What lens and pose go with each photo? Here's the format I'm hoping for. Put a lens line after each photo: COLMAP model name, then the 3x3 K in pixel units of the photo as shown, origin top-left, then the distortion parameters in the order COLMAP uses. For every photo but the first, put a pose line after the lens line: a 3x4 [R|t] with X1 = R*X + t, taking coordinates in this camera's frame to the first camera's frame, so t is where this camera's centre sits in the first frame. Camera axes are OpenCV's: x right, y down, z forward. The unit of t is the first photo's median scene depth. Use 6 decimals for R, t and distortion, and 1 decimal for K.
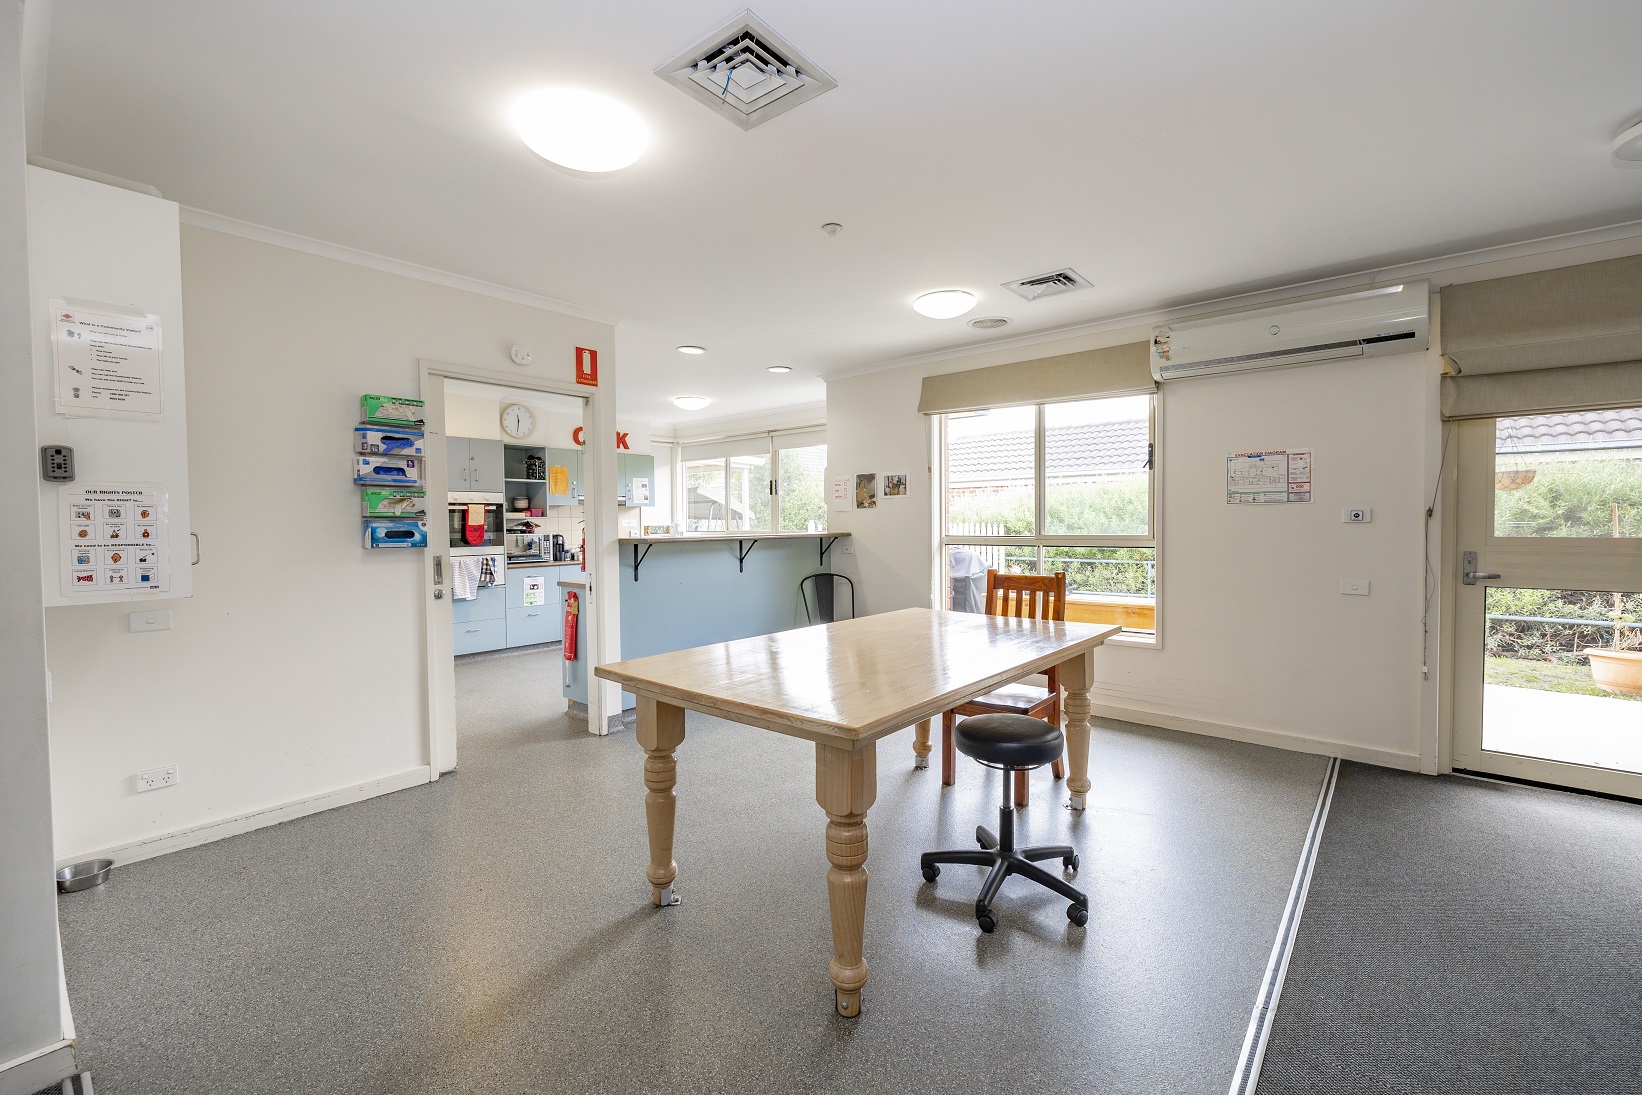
lens RADIAL K [[694.7, 0, 821.0], [0, 694.7, 547.5], [0, 0, 1]] dist [-0.000204, 0.000003]
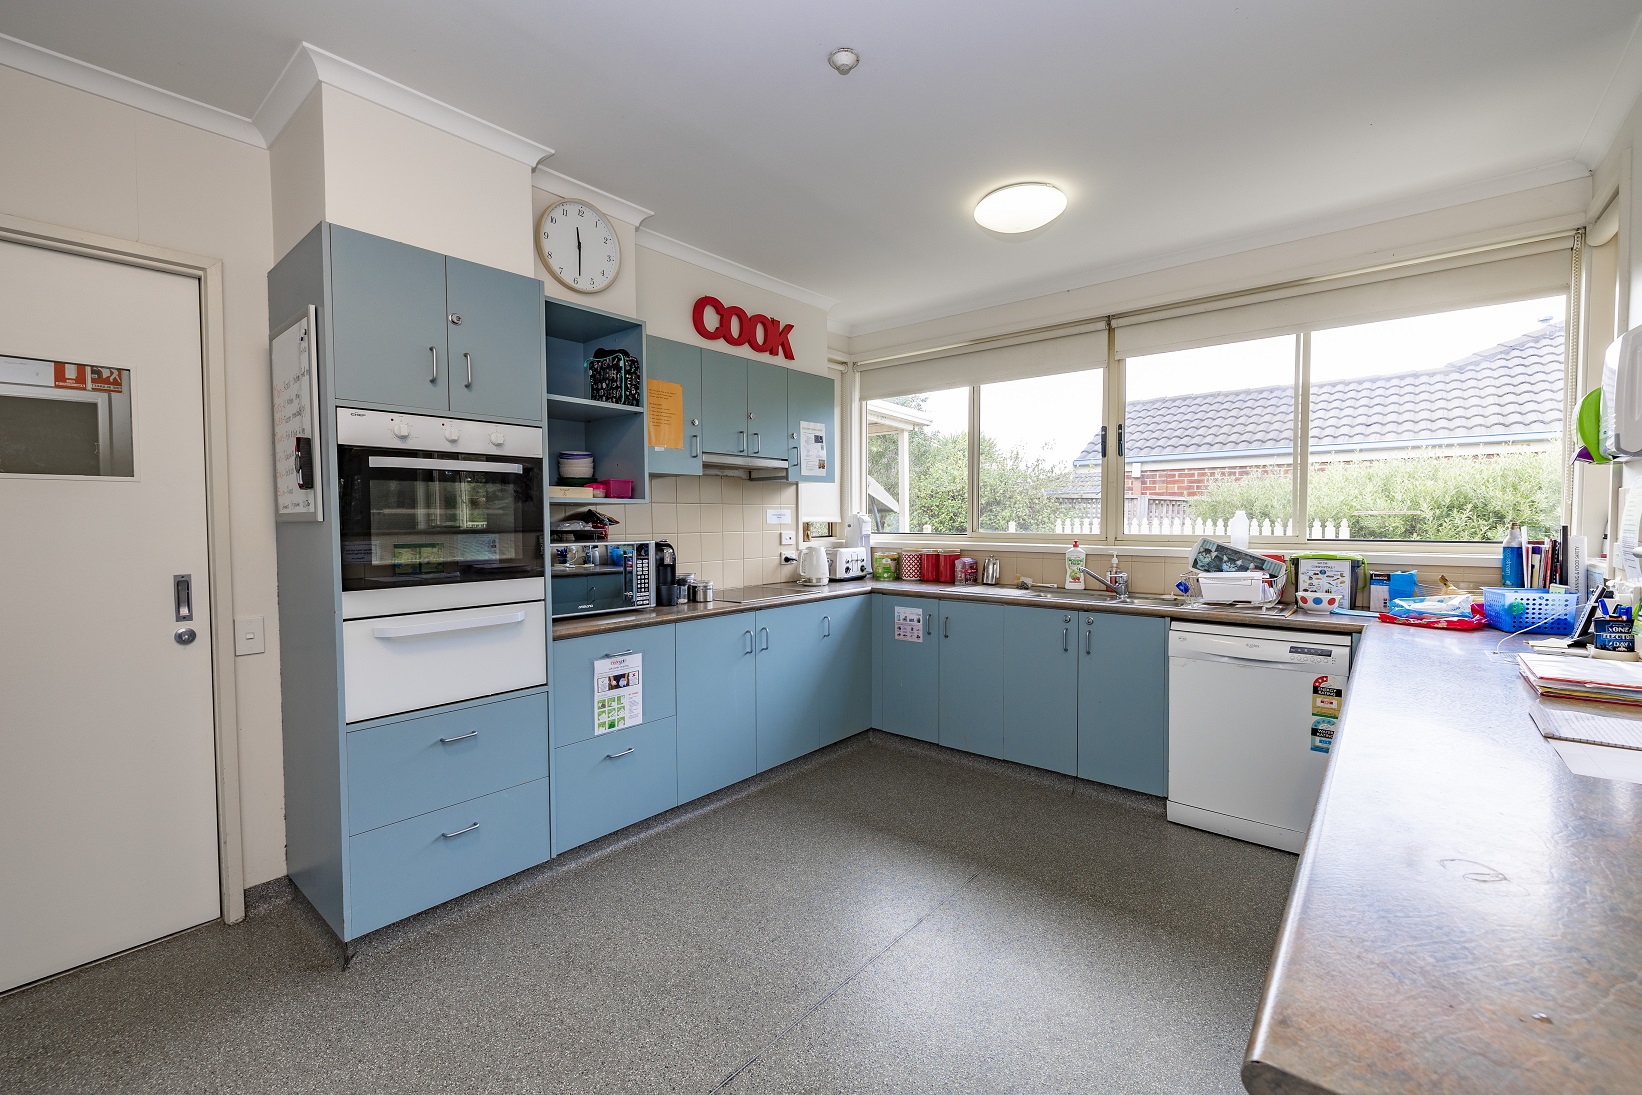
lens RADIAL K [[688.8, 0, 824.1], [0, 688.8, 535.7], [0, 0, 1]] dist [-0.000100, 0.000042]
pose [[0.999626, -0.000997, 0.027316, -0.301913], [0.001482, 0.999842, -0.017731, -0.015551], [-0.027294, 0.017765, 0.999470, 0.601020]]
